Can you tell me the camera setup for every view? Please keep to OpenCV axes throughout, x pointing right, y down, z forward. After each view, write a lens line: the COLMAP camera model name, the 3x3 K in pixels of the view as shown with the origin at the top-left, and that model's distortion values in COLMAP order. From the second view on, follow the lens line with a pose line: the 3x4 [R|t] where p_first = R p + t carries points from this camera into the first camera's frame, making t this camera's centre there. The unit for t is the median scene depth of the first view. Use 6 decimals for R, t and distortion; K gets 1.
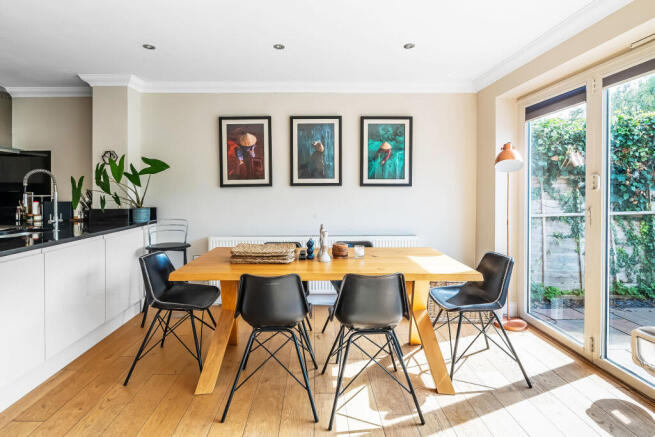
lens RADIAL K [[328.6, 0, 316.8], [0, 328.6, 190.9], [0, 0, 1]] dist [-0.001709, -0.000544]
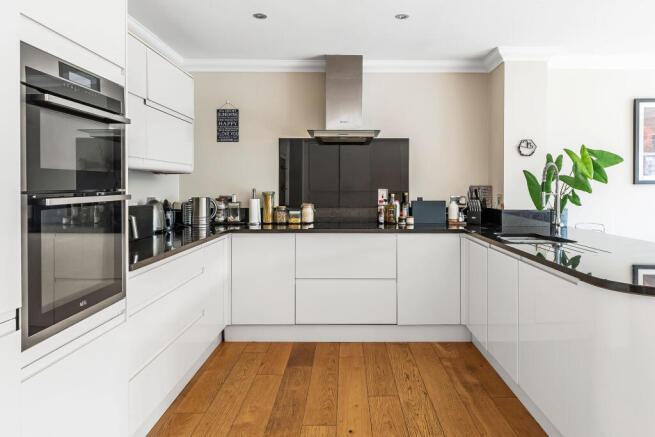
lens RADIAL K [[424.5, 0, 349.7], [0, 424.5, 186.5], [0, 0, 1]] dist [-0.024982, -0.001507]
pose [[0.999951, 0.006049, 0.007893, -1.079729], [-0.005997, 0.999960, -0.006642, 0.005372], [-0.007933, 0.006594, 0.999947, -0.058471]]
